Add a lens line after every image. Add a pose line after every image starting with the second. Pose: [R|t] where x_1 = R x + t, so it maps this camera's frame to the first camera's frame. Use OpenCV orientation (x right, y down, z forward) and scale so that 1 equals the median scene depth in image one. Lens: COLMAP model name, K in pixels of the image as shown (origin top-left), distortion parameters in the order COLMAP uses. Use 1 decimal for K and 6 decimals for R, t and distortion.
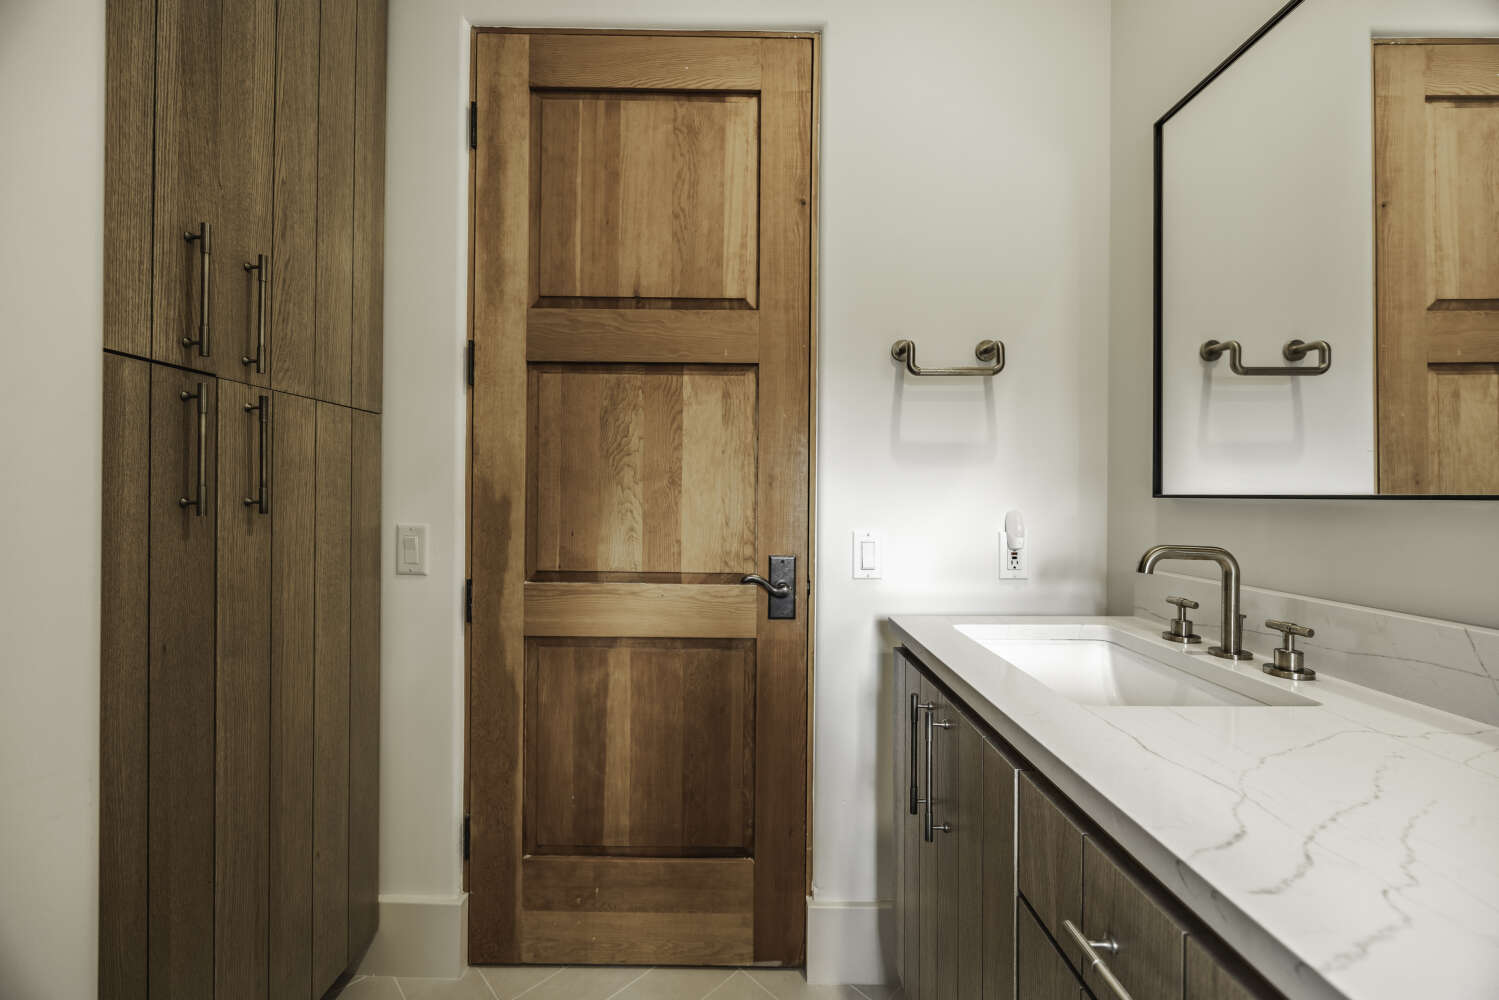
lens RADIAL K [[578.7, 0, 740.7], [0, 578.7, 498.5], [0, 0, 1]] dist [-0.003587, 0.000462]
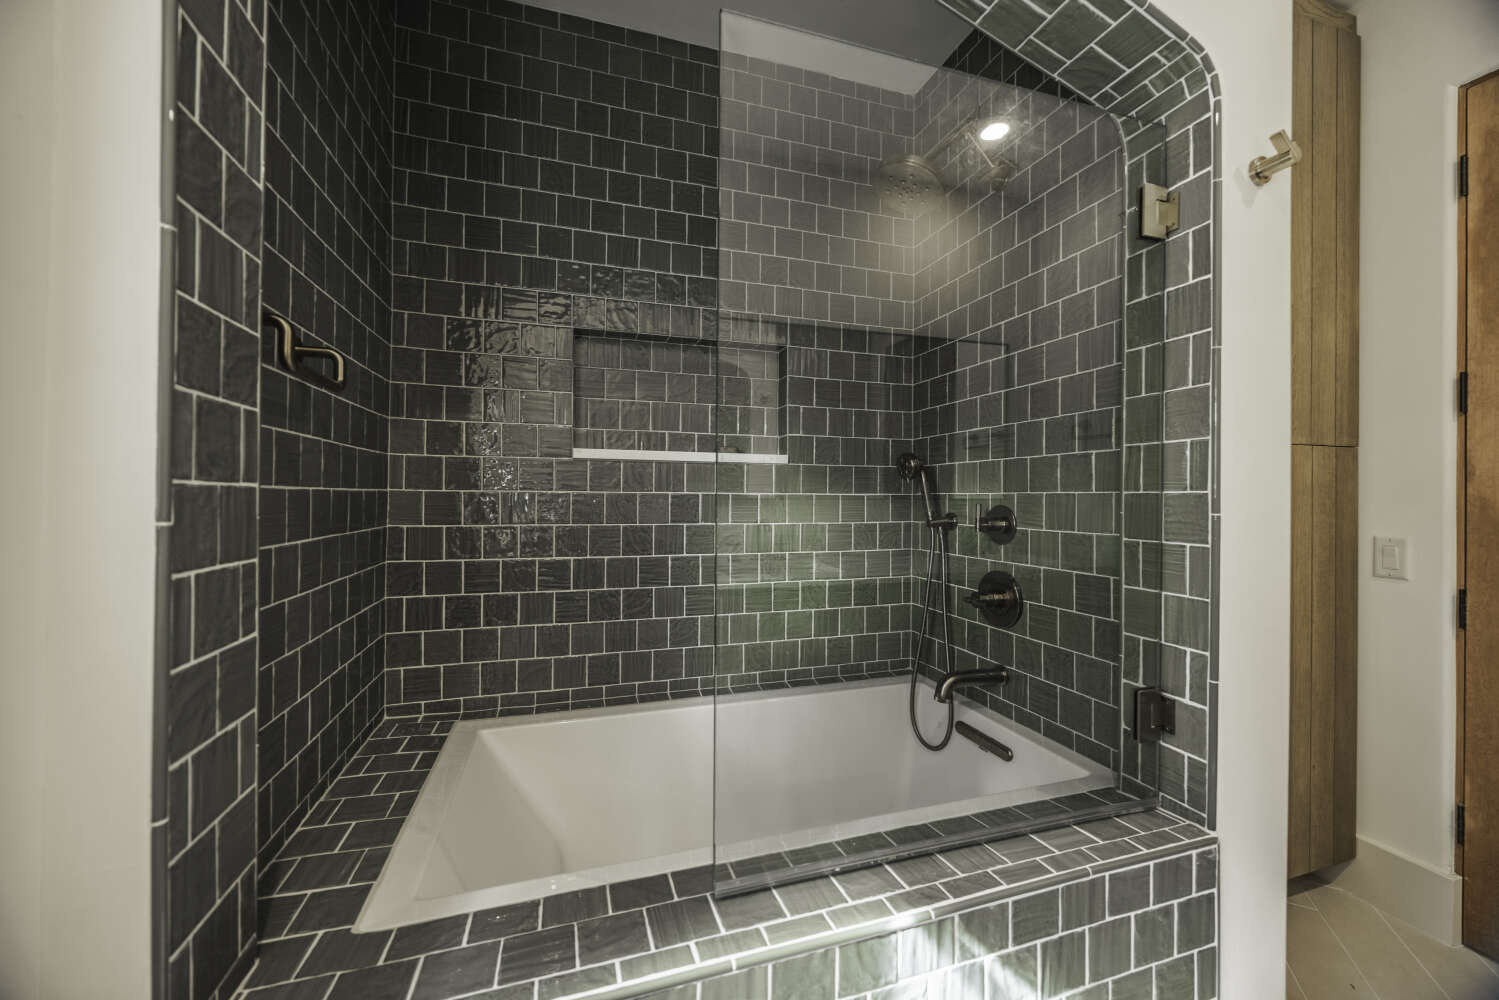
lens RADIAL K [[578.7, 0, 741.3], [0, 578.7, 496.8], [0, 0, 1]] dist [-0.003587, 0.000462]
pose [[0.284214, -0.006171, -0.958741, 0.191781], [0.003548, 0.999979, -0.005384, -0.034643], [0.958754, -0.001871, 0.284230, -0.625193]]
